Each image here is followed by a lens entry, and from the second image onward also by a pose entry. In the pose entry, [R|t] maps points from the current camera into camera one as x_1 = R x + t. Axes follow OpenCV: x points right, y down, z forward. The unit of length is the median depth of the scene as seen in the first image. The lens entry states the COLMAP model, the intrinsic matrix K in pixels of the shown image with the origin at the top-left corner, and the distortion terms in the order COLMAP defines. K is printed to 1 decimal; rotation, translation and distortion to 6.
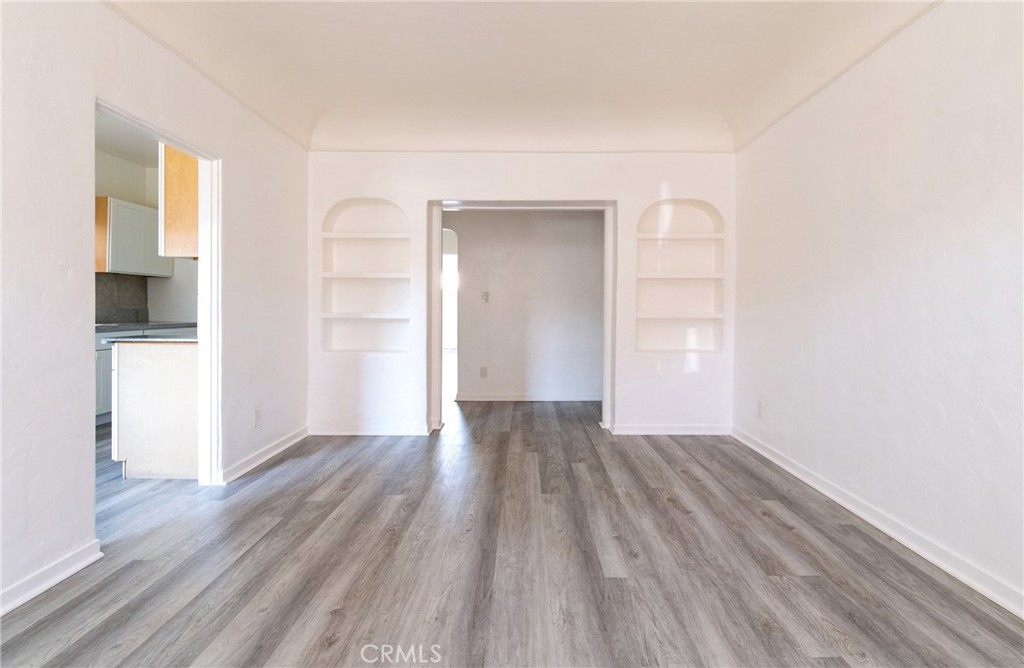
lens RADIAL K [[503.0, 0, 531.6], [0, 503.0, 334.5], [0, 0, 1]] dist [-0.000742, -0.001381]
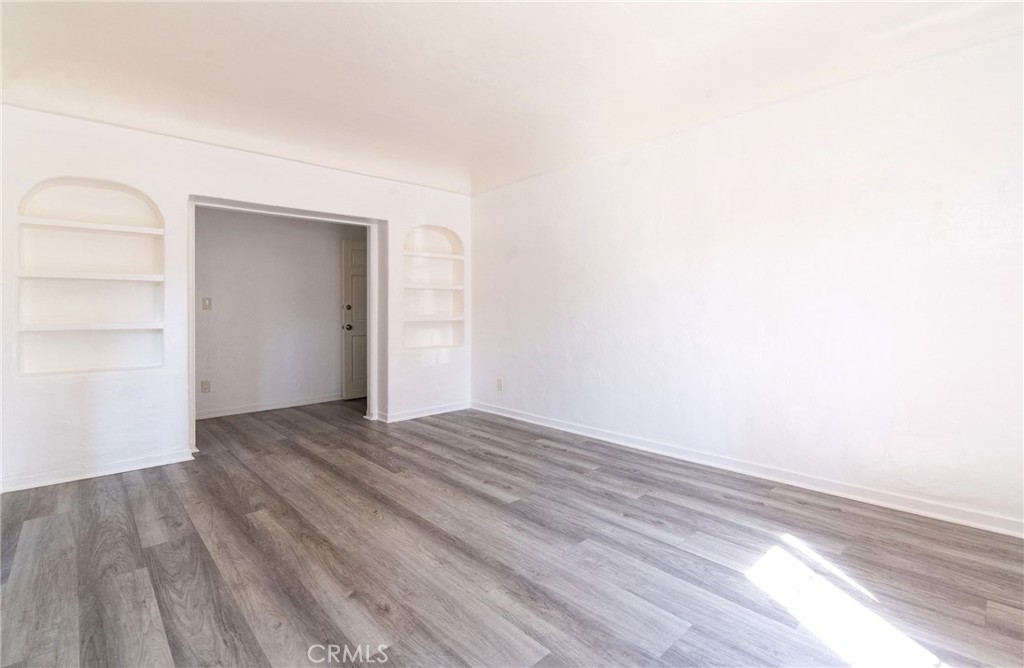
lens RADIAL K [[464.1, 0, 526.6], [0, 464.1, 335.1], [0, 0, 1]] dist [0.001079, -0.012930]
pose [[0.731775, -0.043529, 0.680155, -0.553085], [0.047360, 0.998794, 0.012967, -0.001321], [-0.679899, 0.022723, 0.732954, 0.003197]]
